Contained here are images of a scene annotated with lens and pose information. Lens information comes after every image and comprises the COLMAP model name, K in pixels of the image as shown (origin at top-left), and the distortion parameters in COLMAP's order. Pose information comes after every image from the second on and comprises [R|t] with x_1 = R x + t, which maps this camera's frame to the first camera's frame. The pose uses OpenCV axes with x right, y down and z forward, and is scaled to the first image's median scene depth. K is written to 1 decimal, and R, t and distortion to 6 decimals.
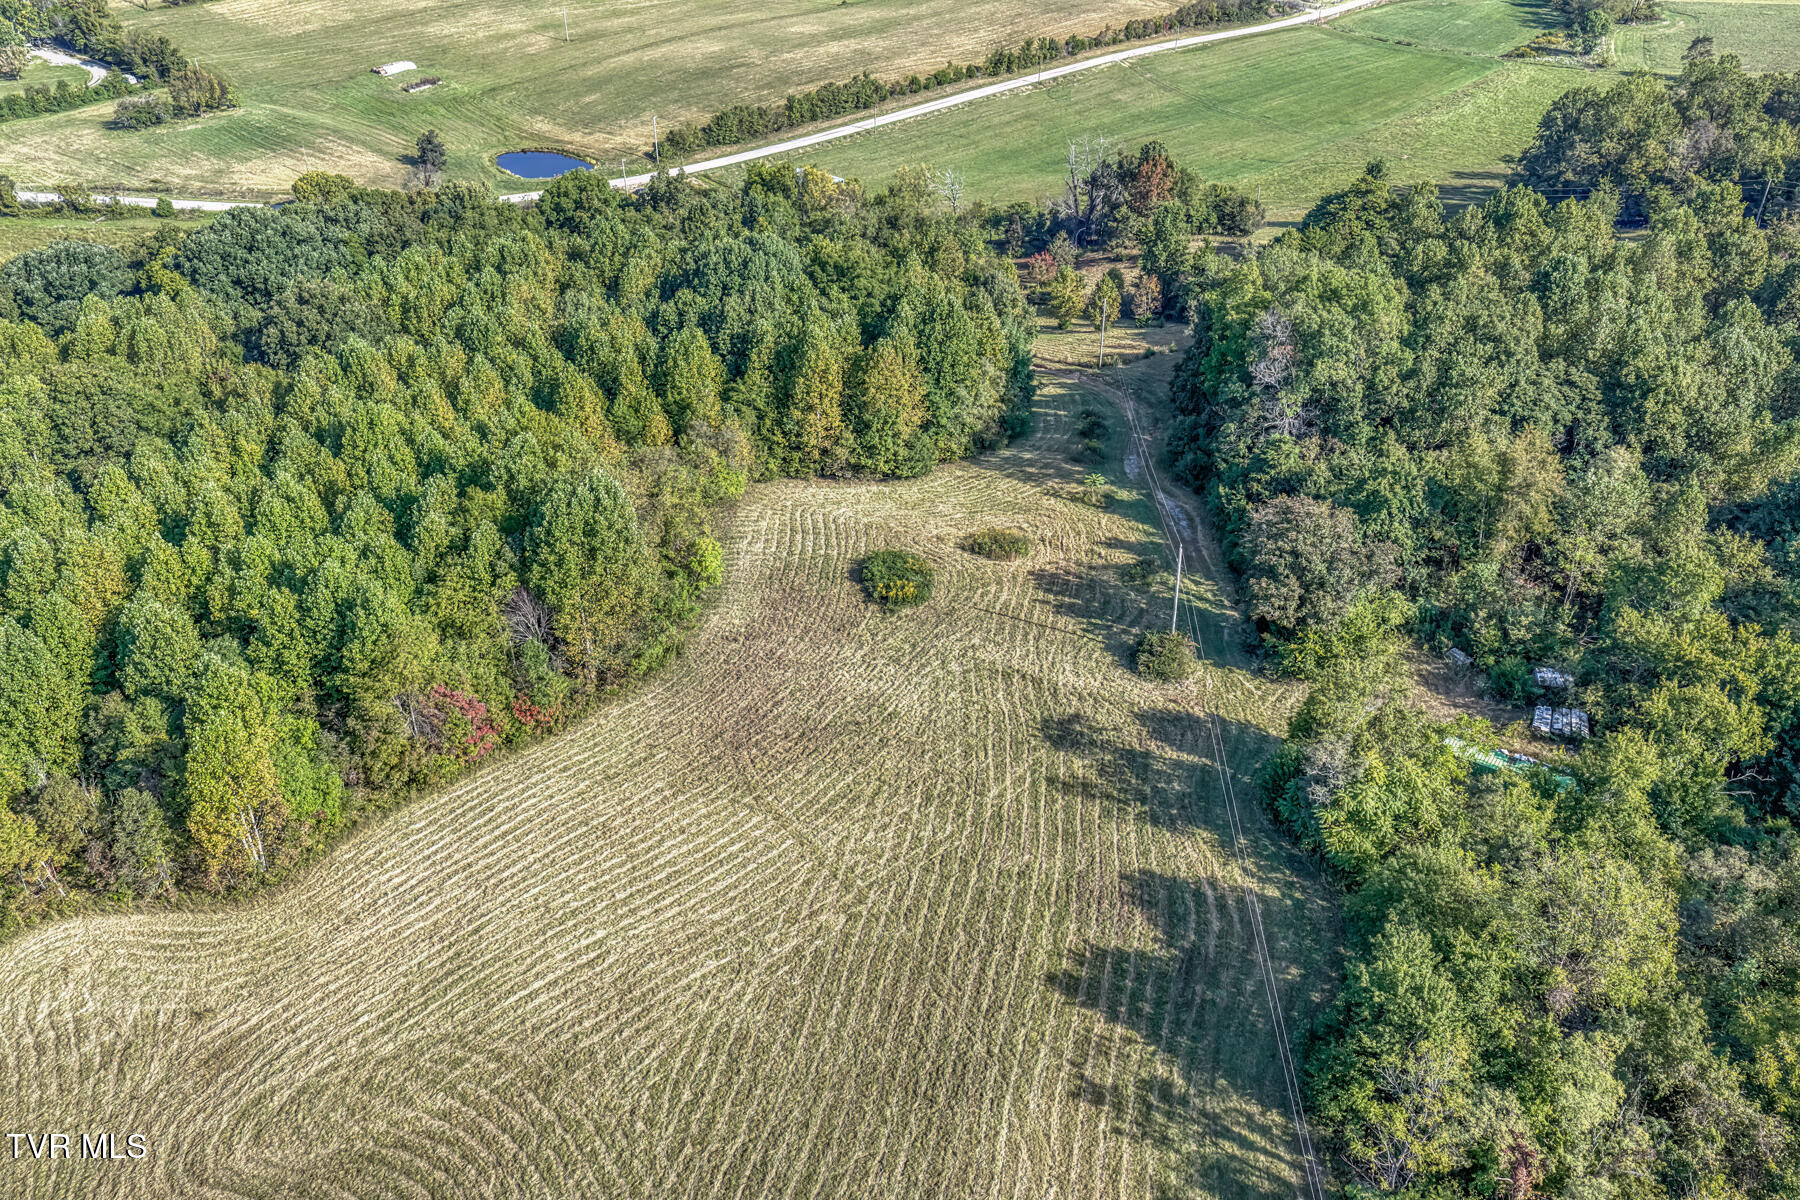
lens RADIAL K [[1463.2, 0, 898.8], [0, 1463.2, 555.0], [0, 0, 1]] dist [0.067162, -0.142561]
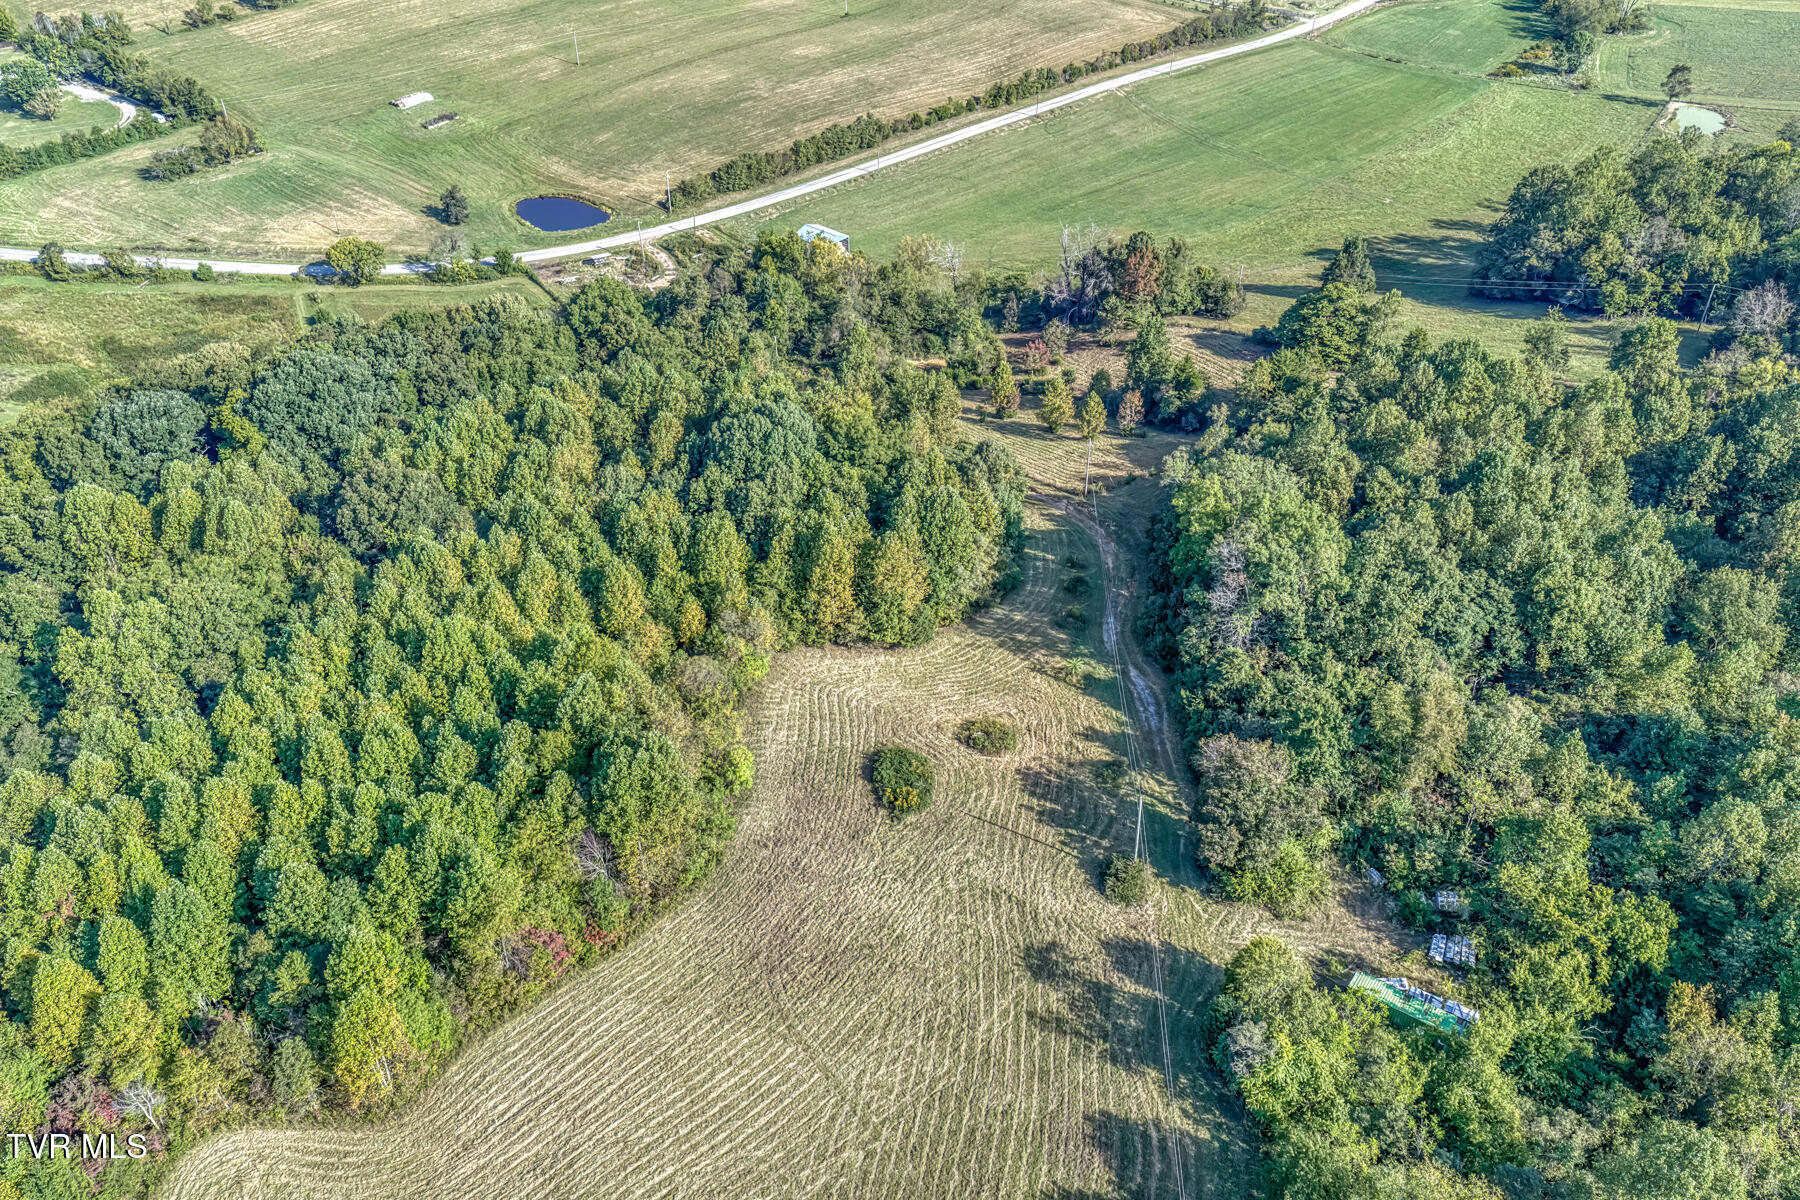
lens RADIAL K [[1463.2, 0, 898.8], [0, 1463.2, 555.0], [0, 0, 1]] dist [0.067162, -0.142561]
pose [[0.999999, -0.000838, -0.000600, -0.003562], [0.000872, 0.998191, 0.060119, -0.229396], [0.000549, -0.060119, 0.998191, -0.151763]]
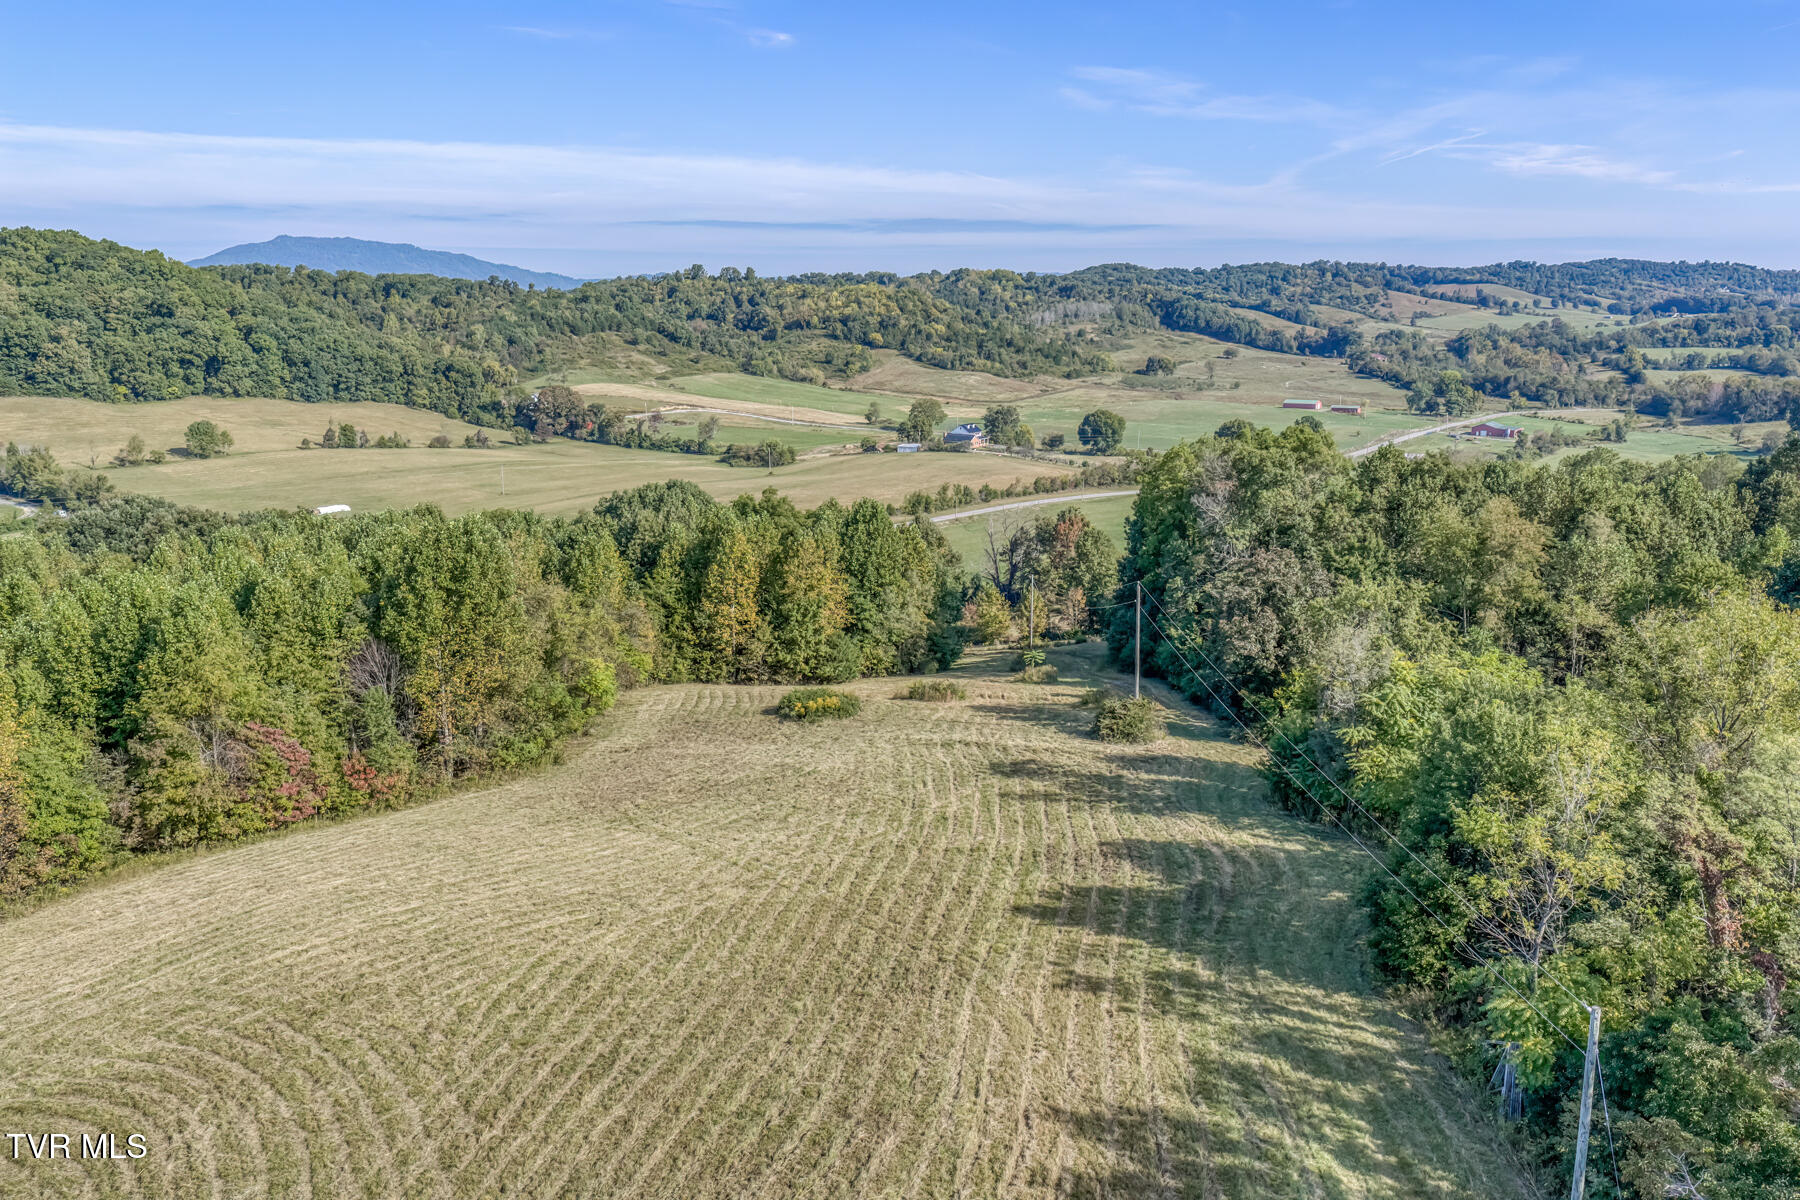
lens RADIAL K [[1441.4, 0, 900.0], [0, 1441.4, 600.0], [0, 0, 1]] dist [0.067976, -0.138851]
pose [[0.998591, -0.002178, 0.053013, 0.002525], [0.019959, 0.941192, -0.337283, 0.243990], [-0.049161, 0.337866, 0.939910, 0.162443]]
